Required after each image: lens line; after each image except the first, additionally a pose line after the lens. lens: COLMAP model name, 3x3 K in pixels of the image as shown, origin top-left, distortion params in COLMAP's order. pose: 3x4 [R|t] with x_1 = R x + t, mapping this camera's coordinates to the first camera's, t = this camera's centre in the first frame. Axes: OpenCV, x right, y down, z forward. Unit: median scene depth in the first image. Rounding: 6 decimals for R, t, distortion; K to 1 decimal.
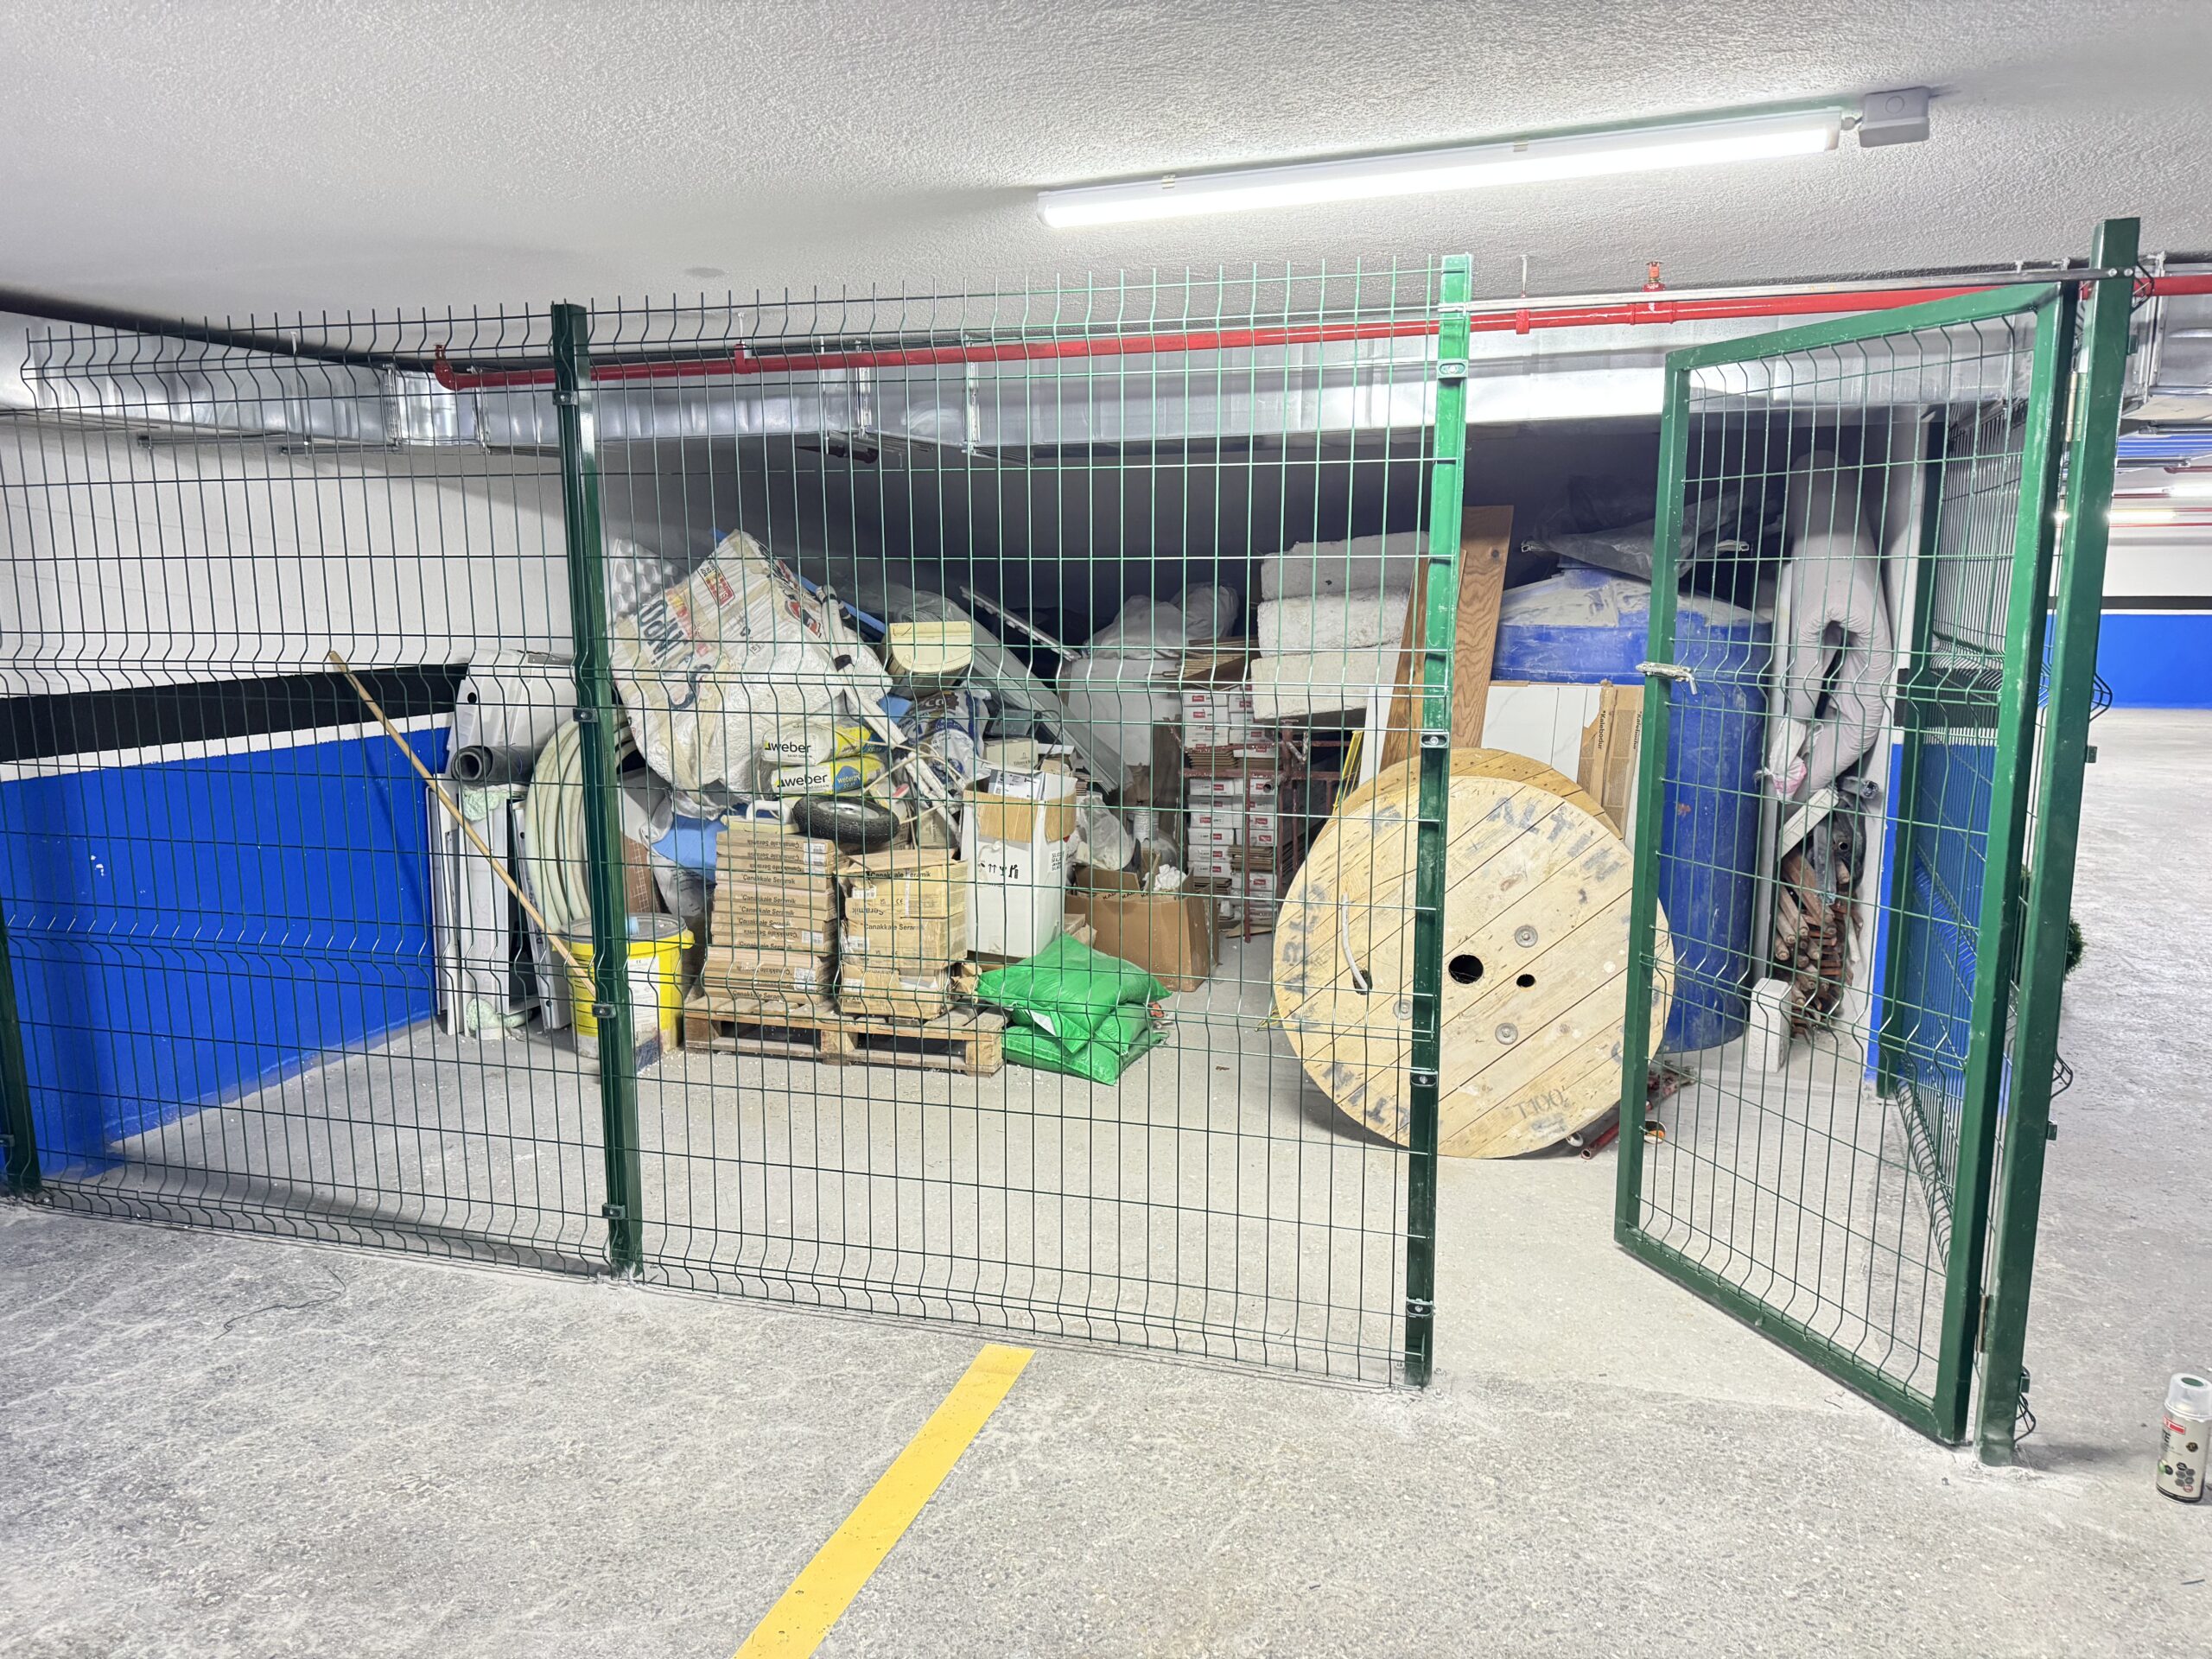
lens RADIAL K [[1561.9, 0, 1111.1], [0, 1561.9, 822.5], [0, 0, 1]] dist [0.001260, -0.023457]
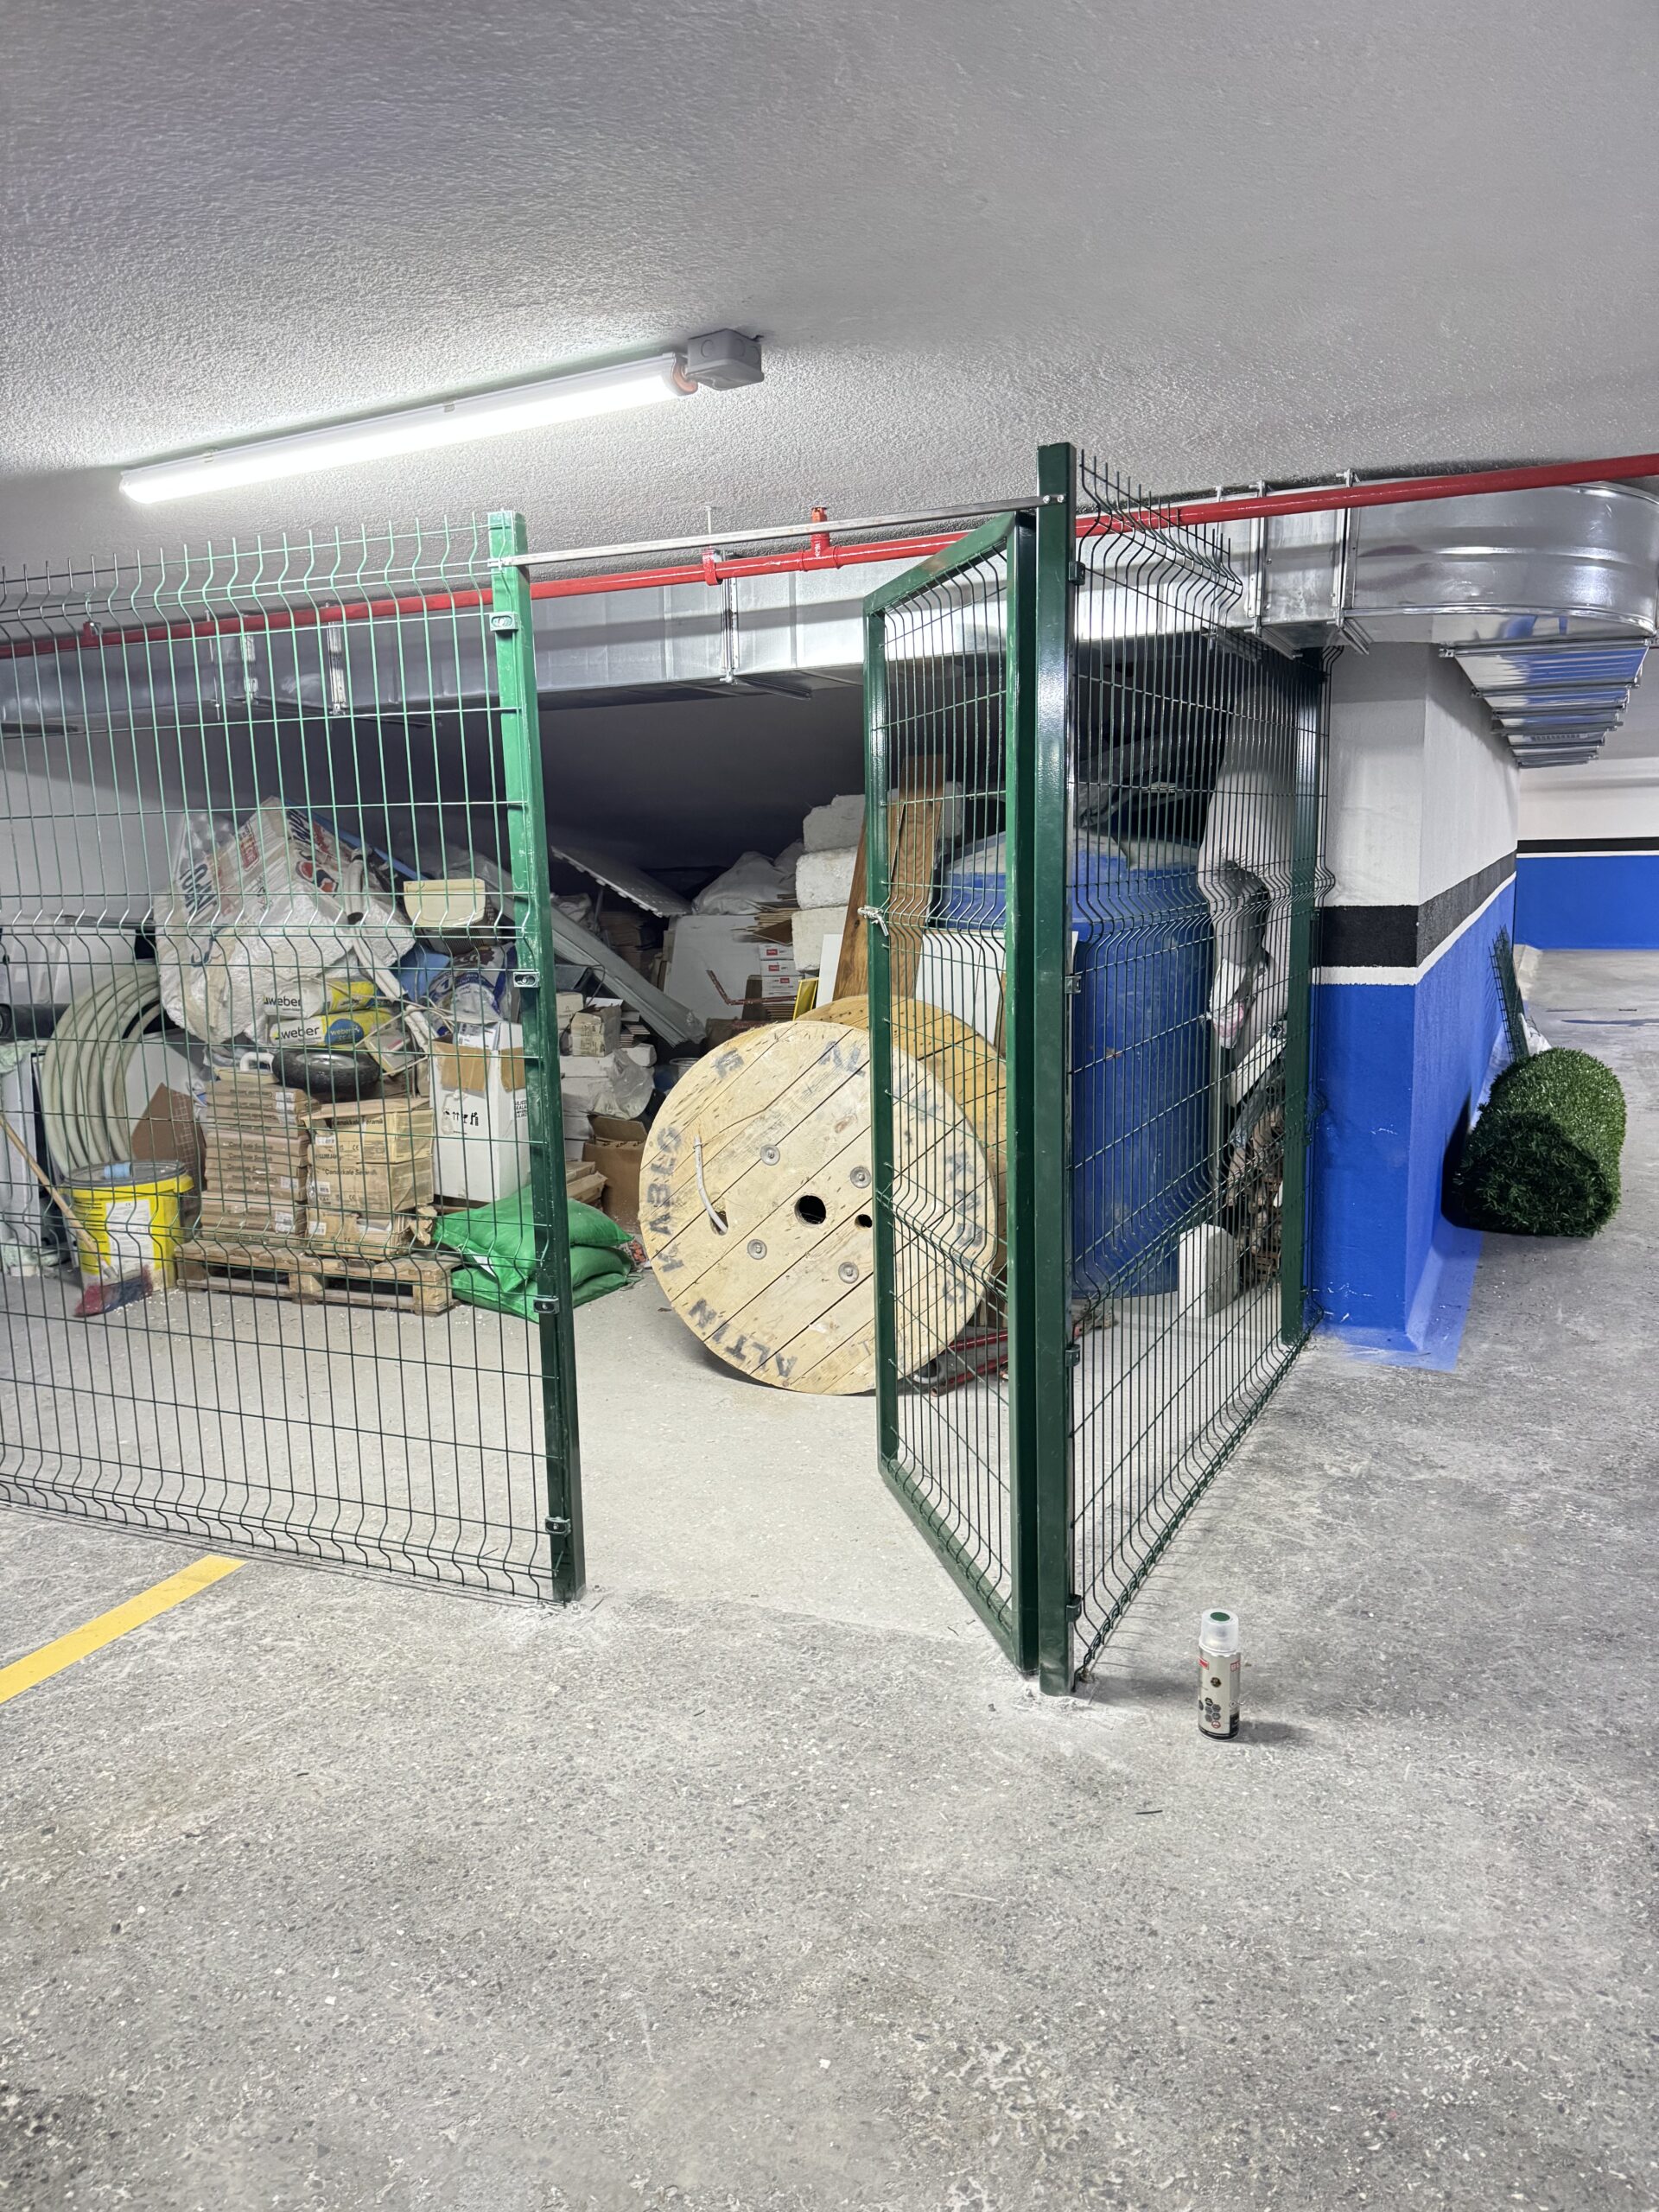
lens RADIAL K [[1567.1, 0, 827.4], [0, 1567.1, 1096.4], [0, 0, 1]] dist [0.072190, -0.151316]
pose [[0.994699, -0.003142, -0.102780, 0.288904], [0.003790, 0.999974, 0.006103, 0.011272], [0.102758, -0.006461, 0.994685, -0.014573]]
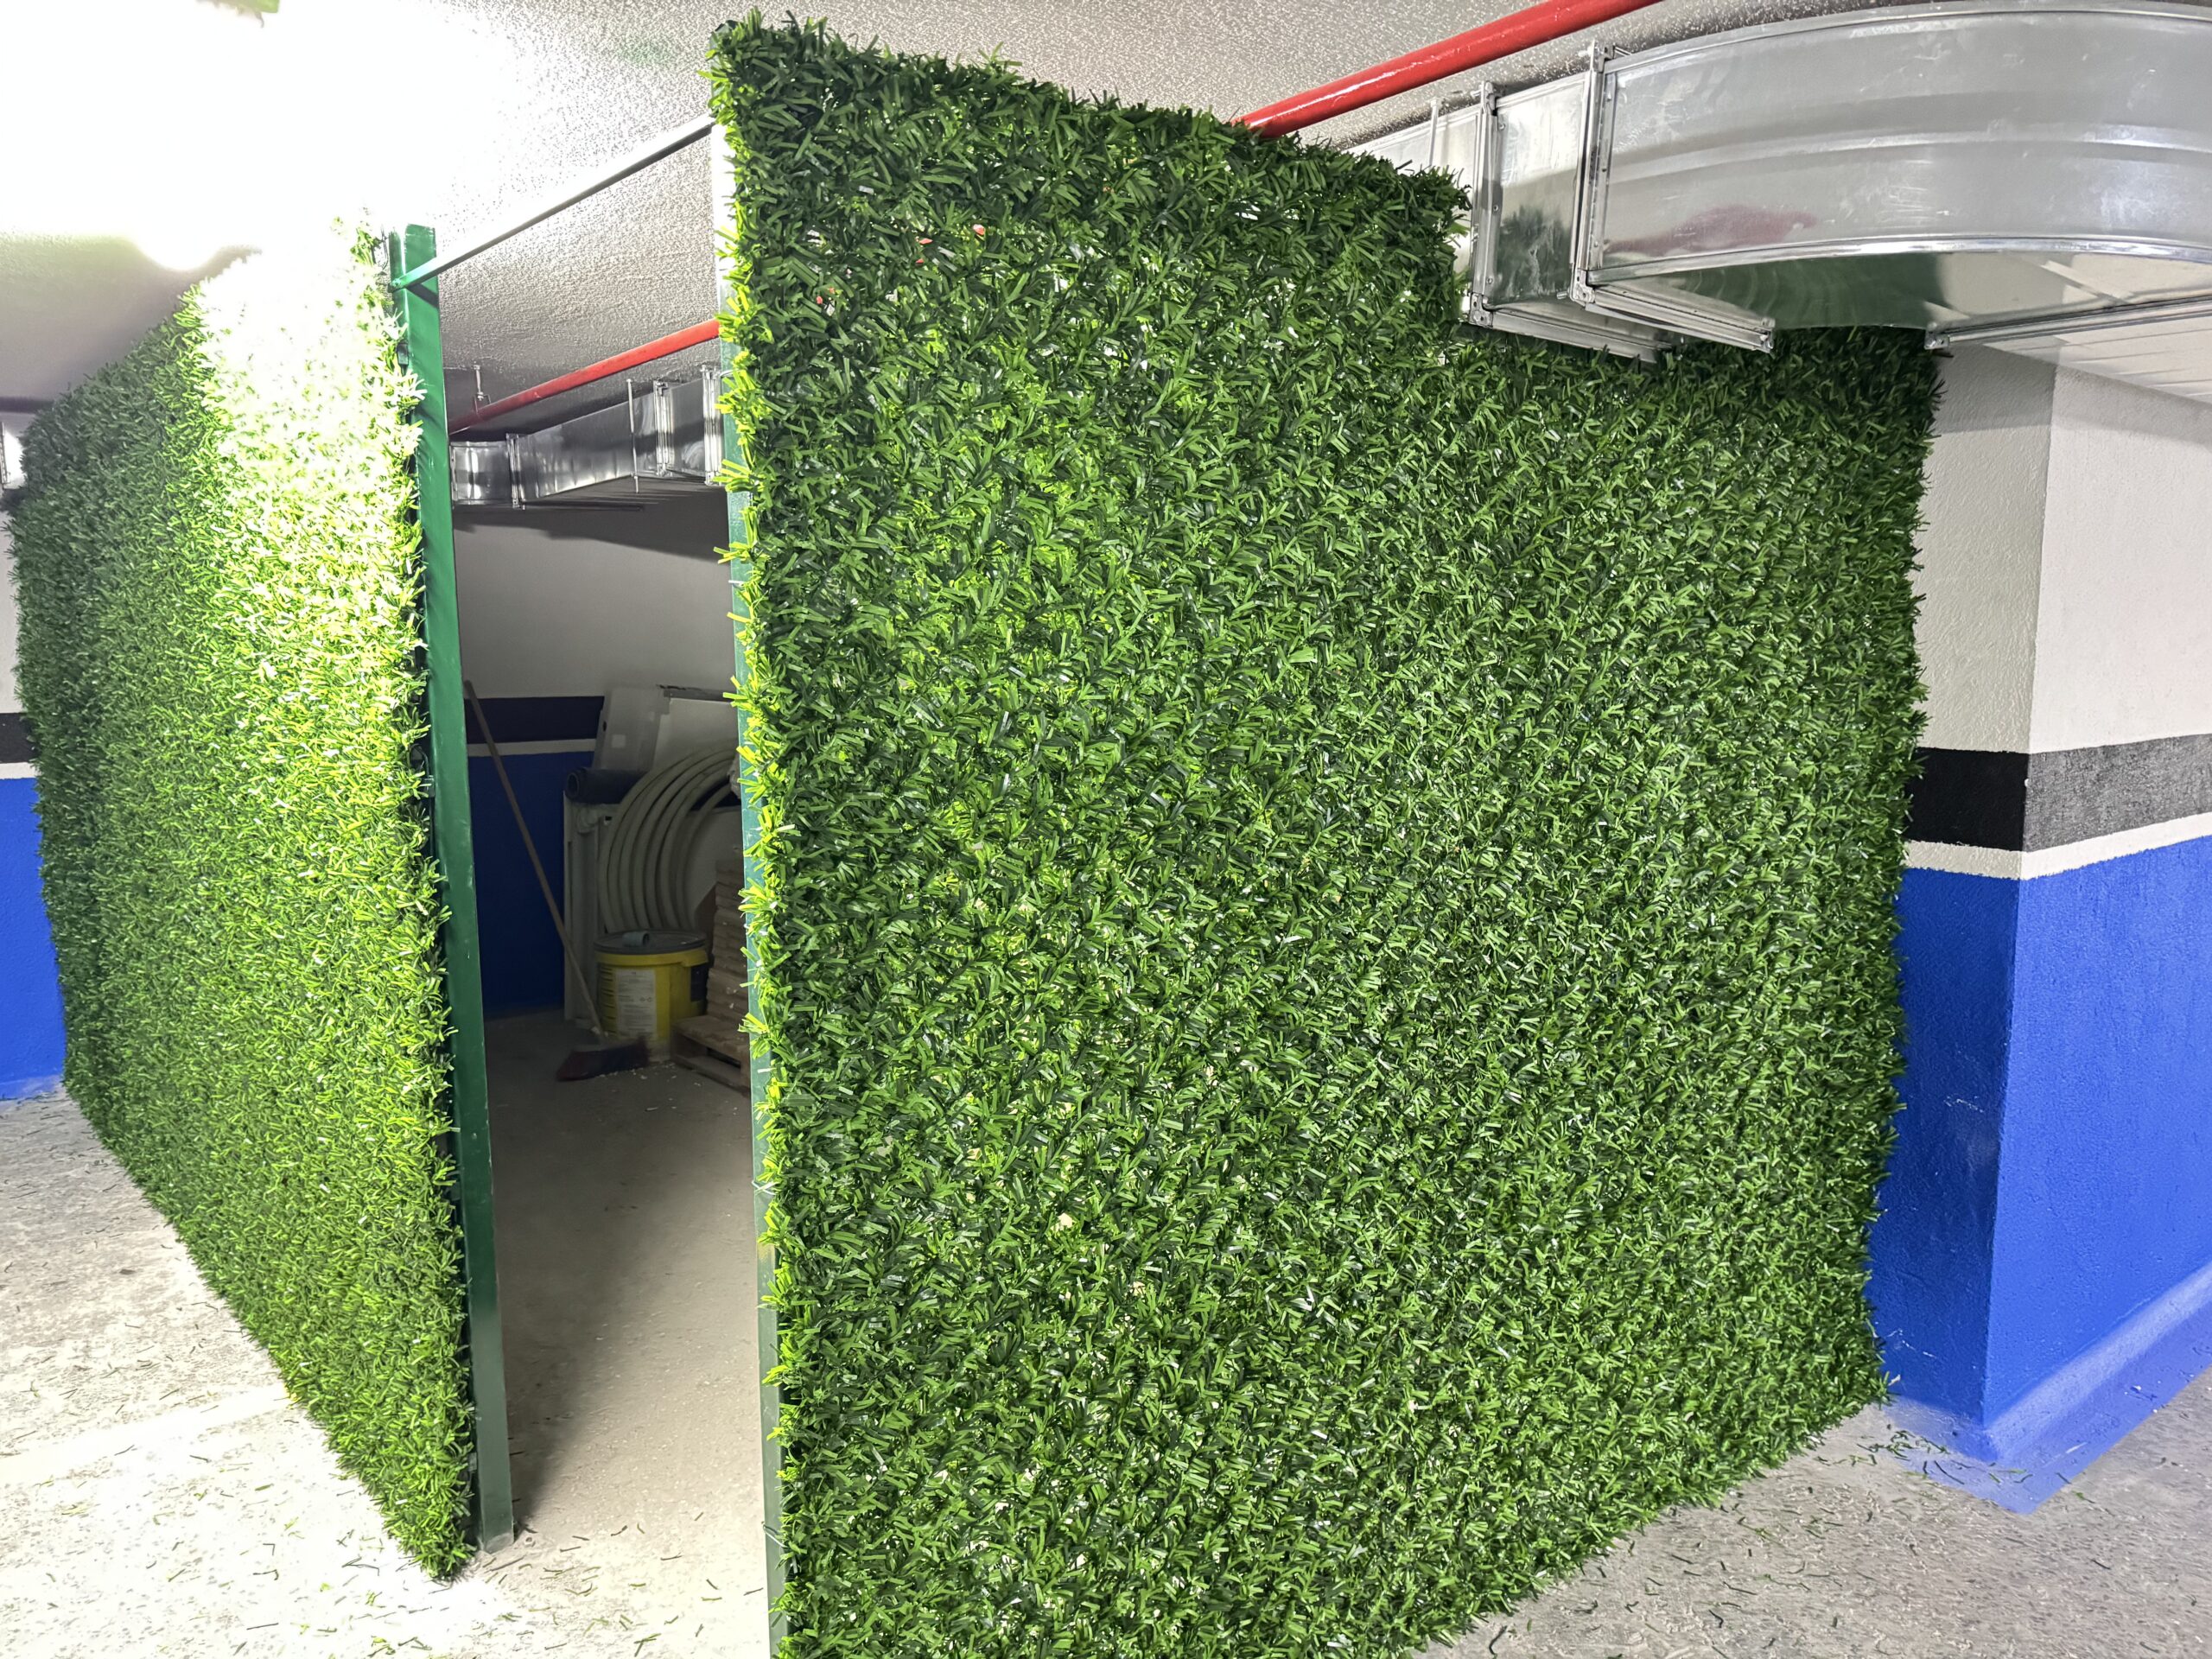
lens RADIAL K [[1550.8, 0, 1103.3], [0, 1550.8, 829.4], [0, 0, 1]] dist [-0.002458, -0.003812]
pose [[0.841459, 0.069193, -0.535872, 0.547119], [-0.086098, 0.996265, -0.006556, -0.031596], [0.533417, 0.051654, 0.844274, 0.271900]]
